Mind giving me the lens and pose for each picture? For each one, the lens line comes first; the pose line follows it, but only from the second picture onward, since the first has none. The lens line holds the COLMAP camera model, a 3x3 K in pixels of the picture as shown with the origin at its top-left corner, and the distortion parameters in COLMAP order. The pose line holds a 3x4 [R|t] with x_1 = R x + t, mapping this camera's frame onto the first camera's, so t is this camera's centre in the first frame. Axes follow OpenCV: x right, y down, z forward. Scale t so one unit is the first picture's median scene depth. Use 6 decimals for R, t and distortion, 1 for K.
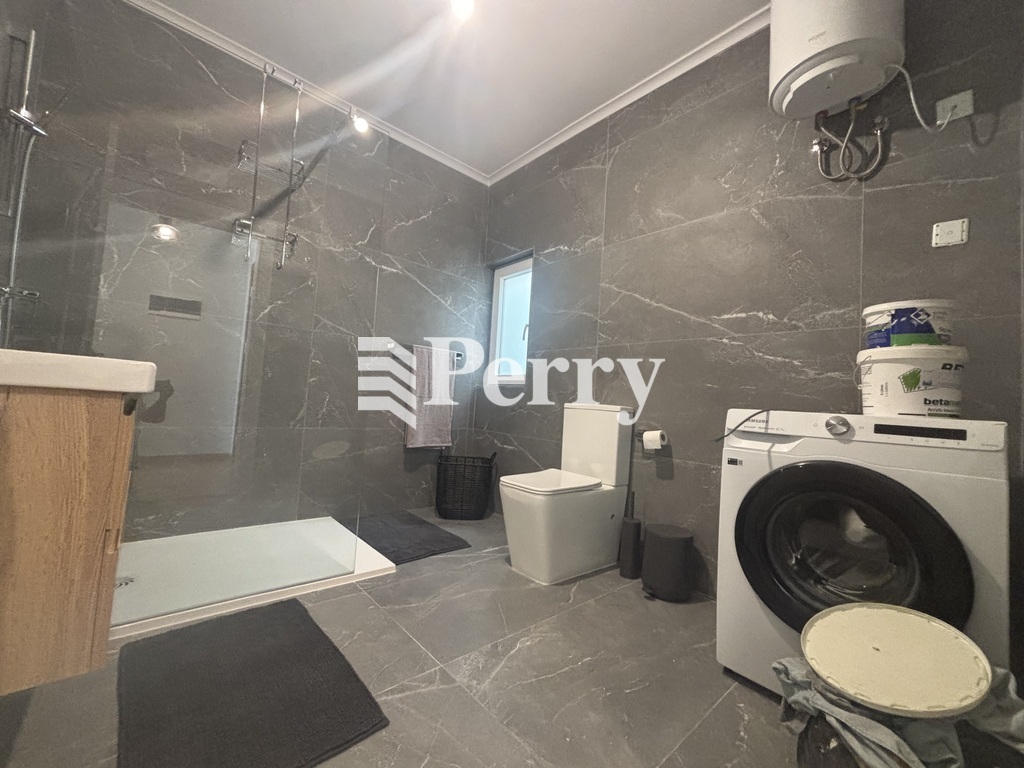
lens RADIAL K [[410.5, 0, 512.0], [0, 410.5, 384.0], [0, 0, 1]] dist [0.001221, 0.000424]
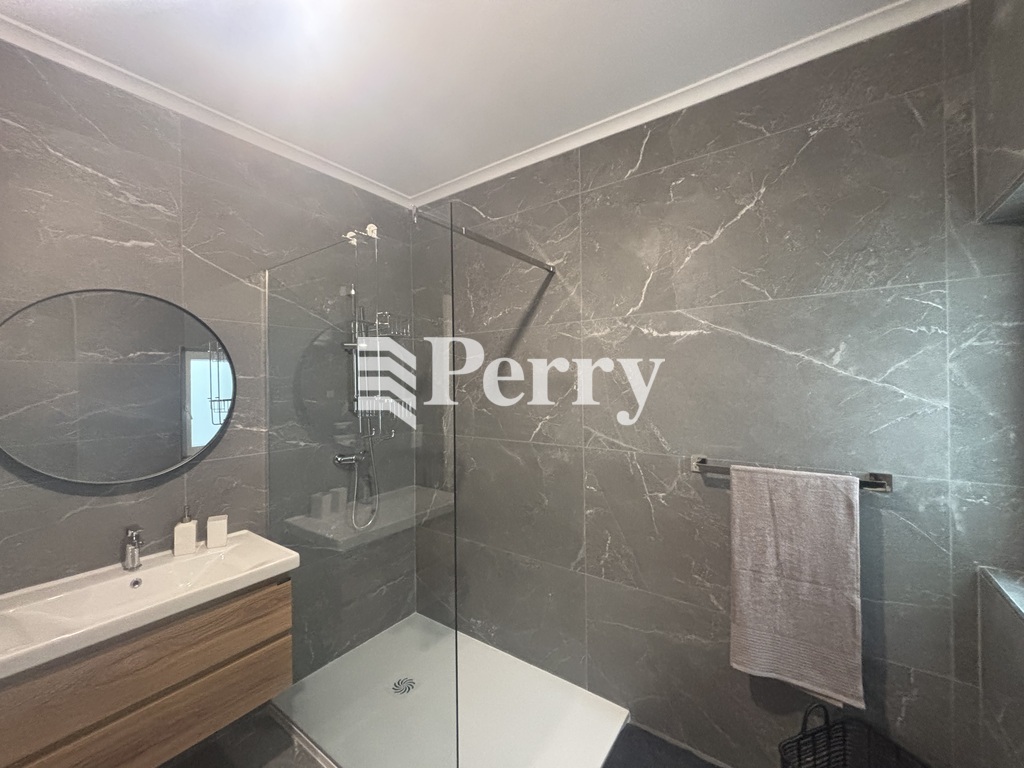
lens RADIAL K [[410.5, 0, 512.0], [0, 410.5, 384.0], [0, 0, 1]] dist [0.001221, 0.000424]
pose [[0.224040, -0.076926, -0.971539, 0.223719], [0.061497, 0.996009, -0.064682, -0.191266], [0.972638, -0.045255, 0.227877, 0.646514]]
